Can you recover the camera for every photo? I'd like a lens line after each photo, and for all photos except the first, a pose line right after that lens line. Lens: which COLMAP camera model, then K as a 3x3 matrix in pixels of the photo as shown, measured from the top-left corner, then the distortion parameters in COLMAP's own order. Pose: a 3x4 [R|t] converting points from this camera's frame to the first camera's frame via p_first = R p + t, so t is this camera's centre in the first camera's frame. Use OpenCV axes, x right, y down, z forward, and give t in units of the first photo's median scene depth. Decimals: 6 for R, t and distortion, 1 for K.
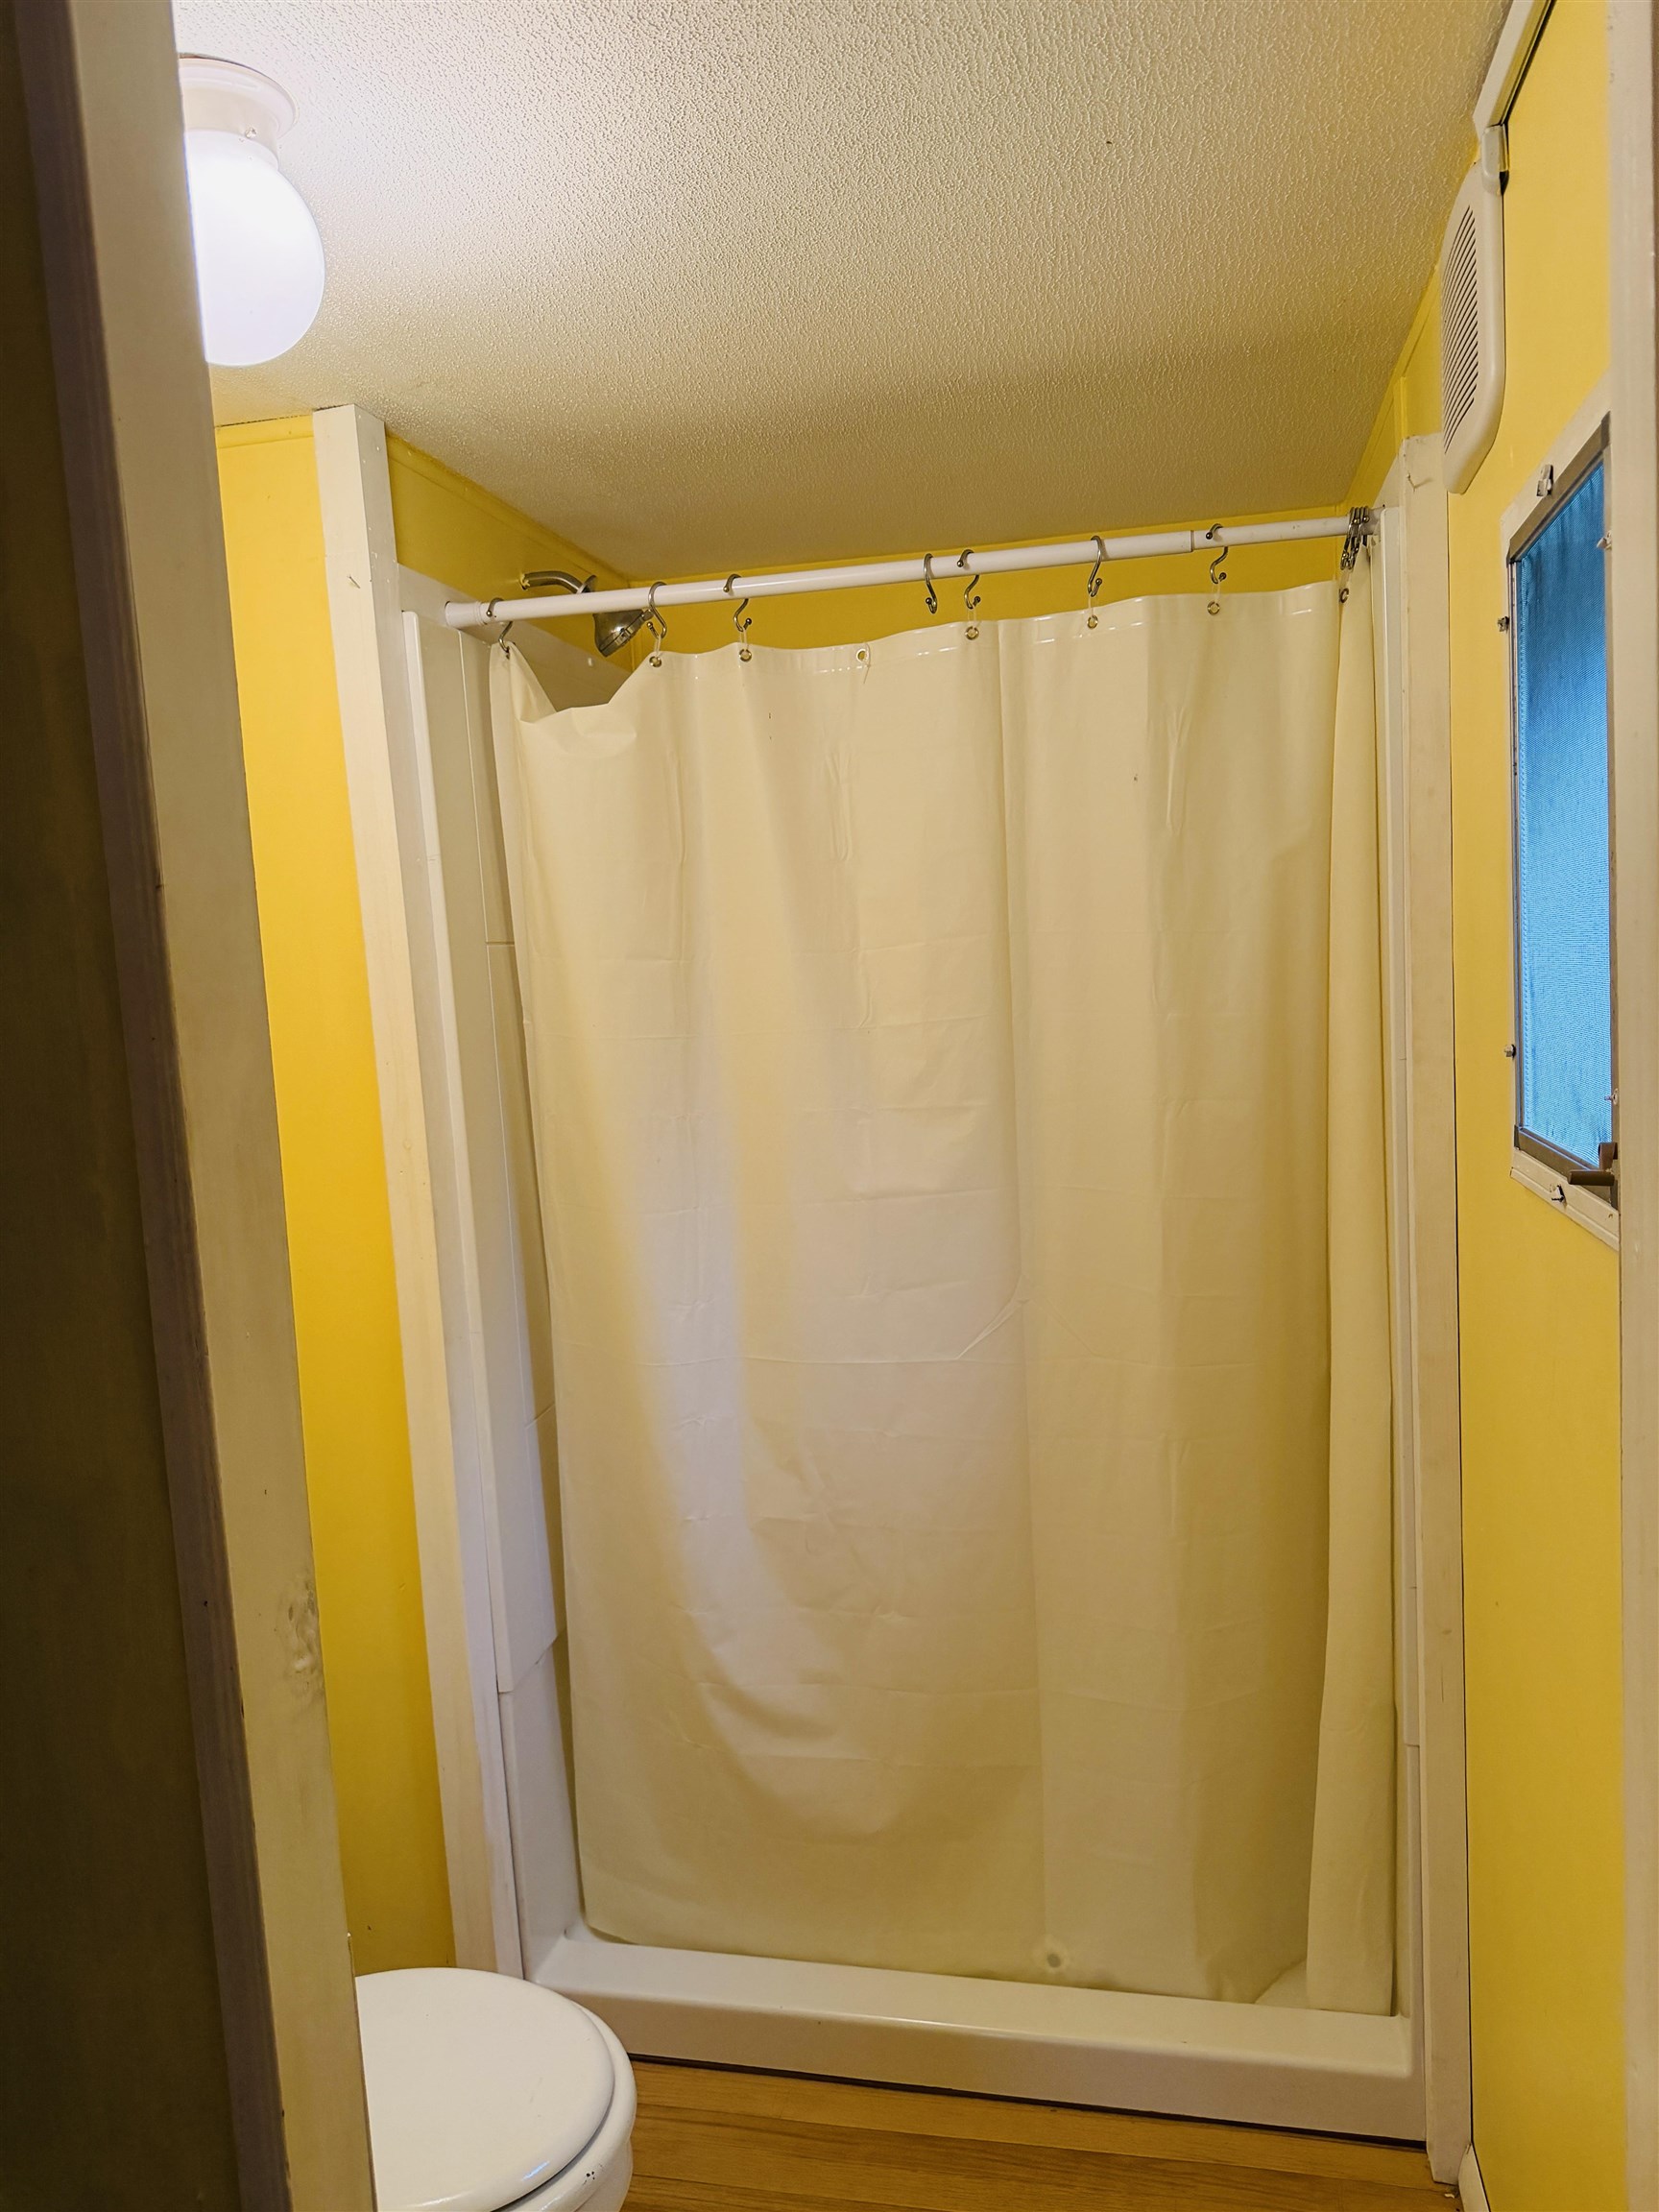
lens RADIAL K [[1552.3, 0, 814.3], [0, 1552.3, 1113.2], [0, 0, 1]] dist [0.186305, -0.334860]
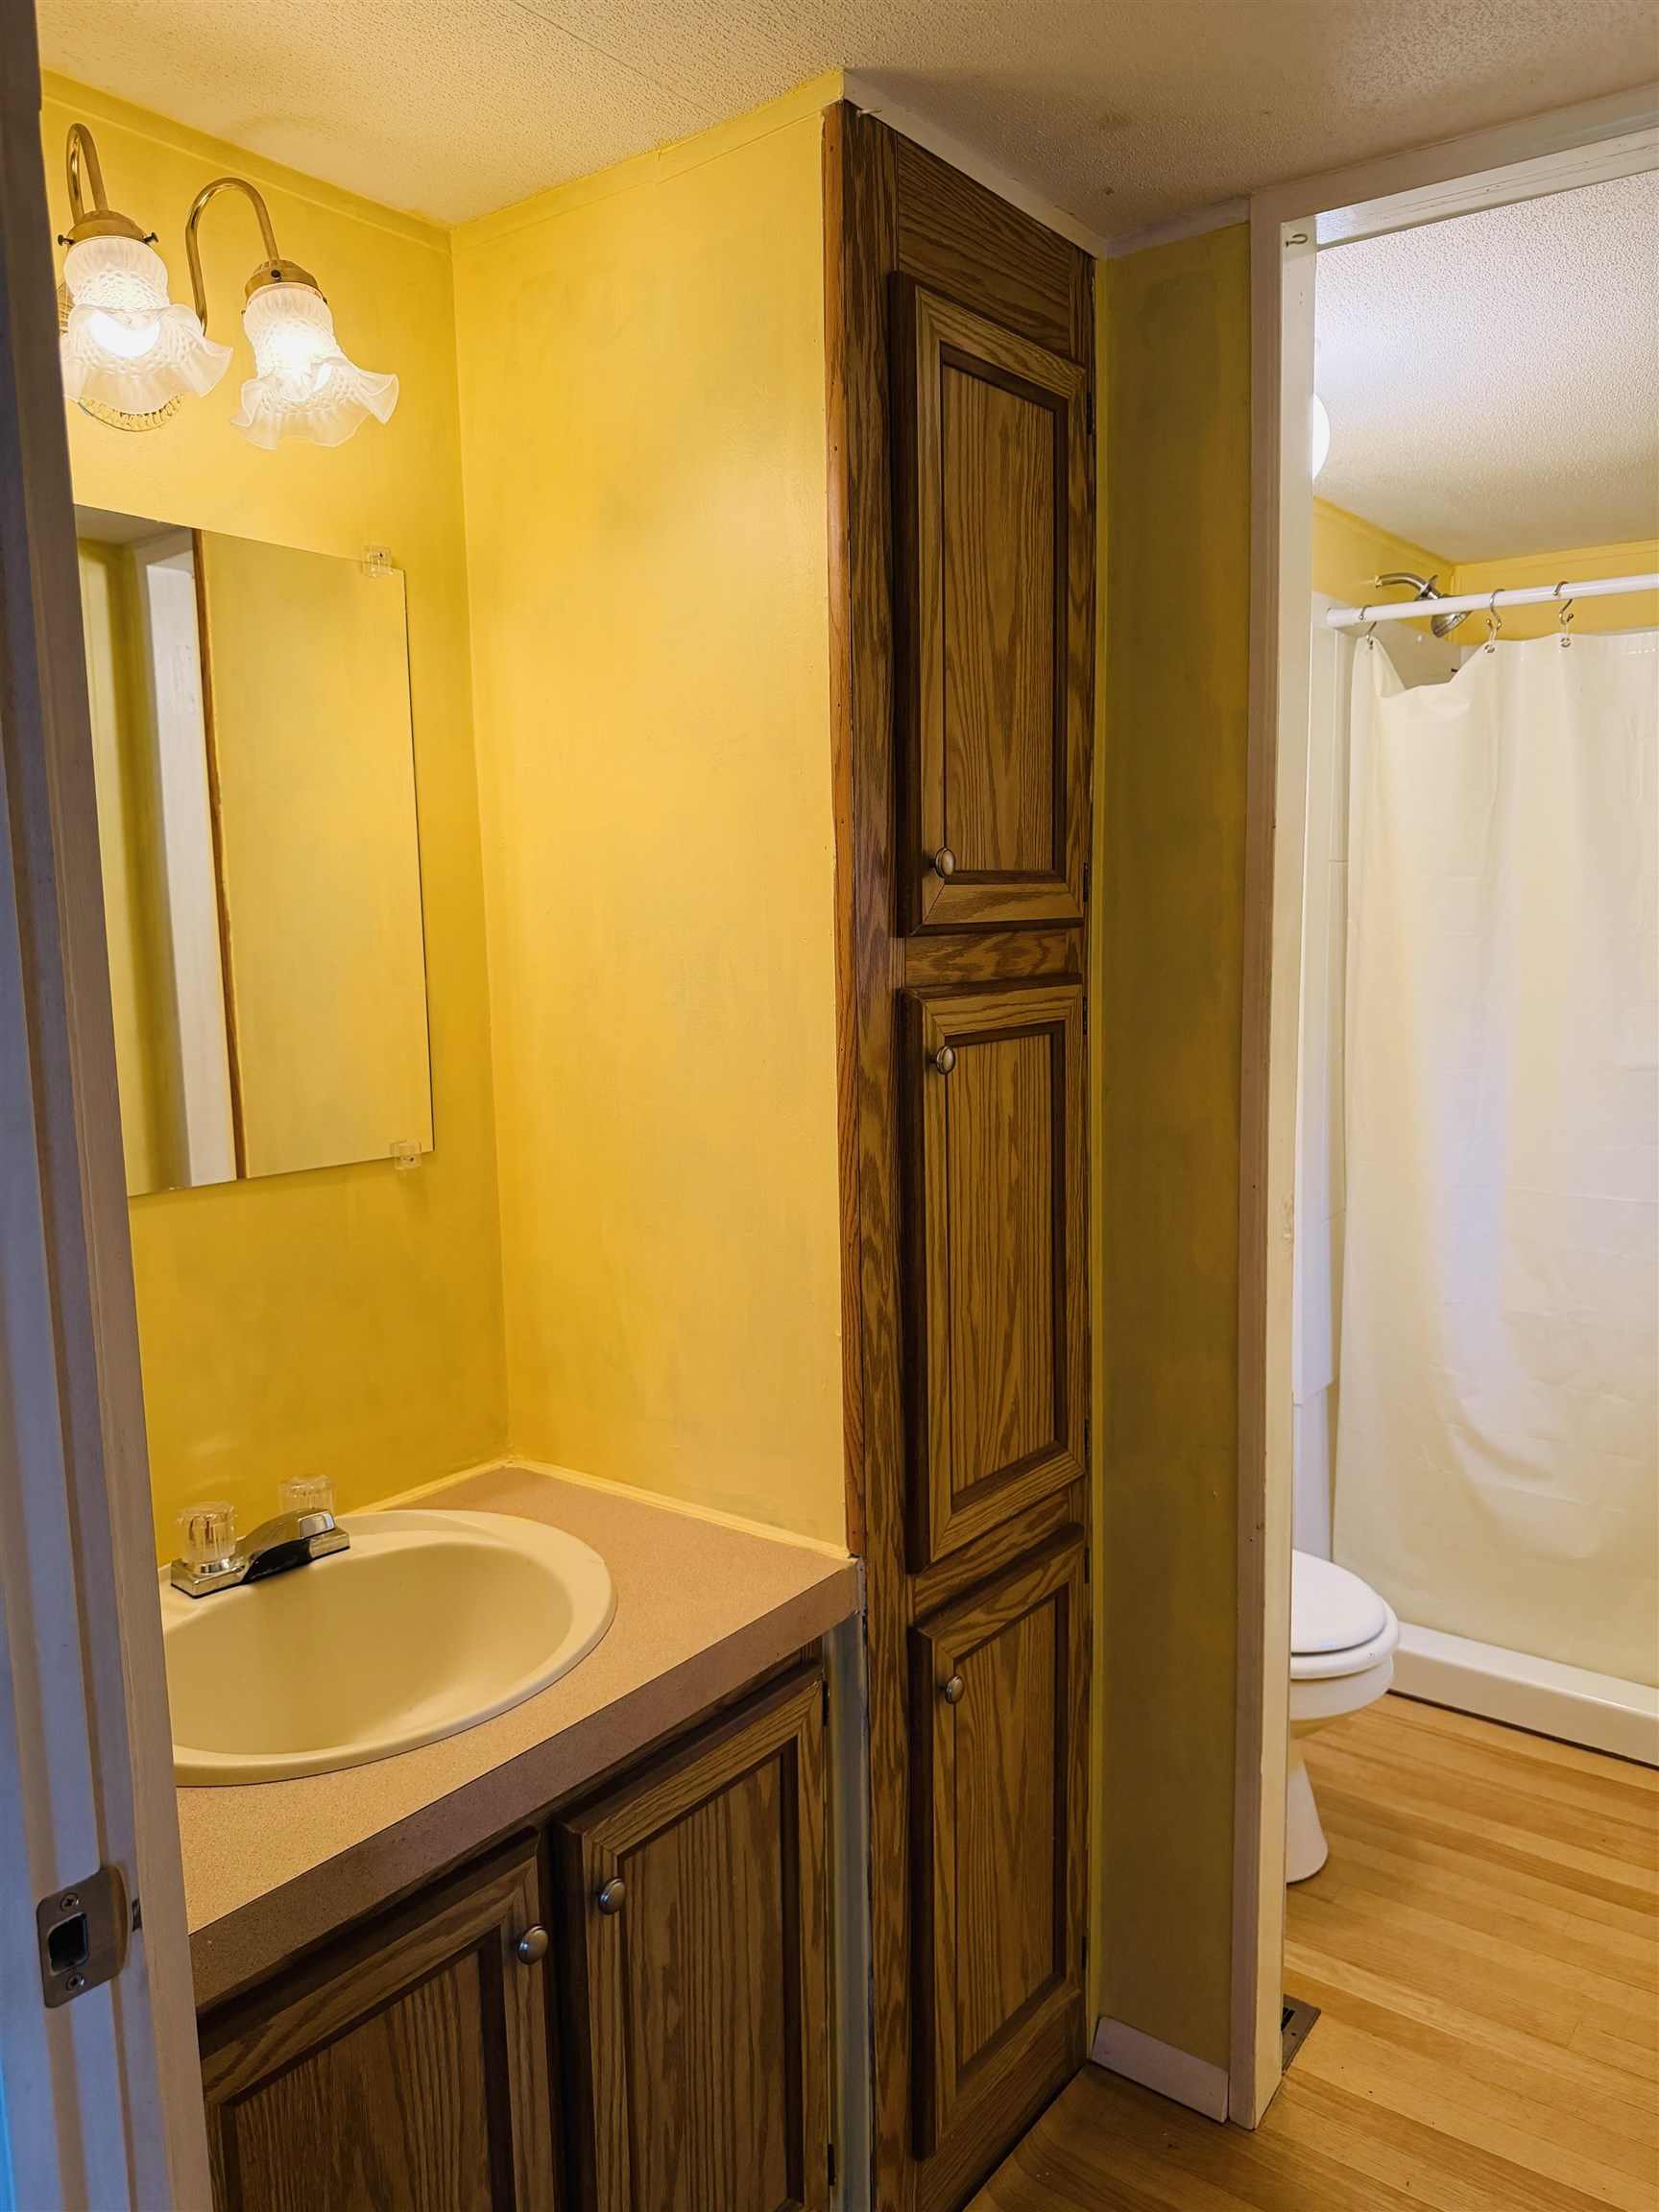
lens RADIAL K [[1568.4, 0, 829.5], [0, 1568.4, 1106.0], [0, 0, 1]] dist [0.042239, -0.075286]
pose [[0.908144, 0.091292, -0.408583, -0.028065], [-0.072445, 0.995480, 0.061403, 0.051595], [0.412342, -0.026163, 0.910653, -0.430886]]
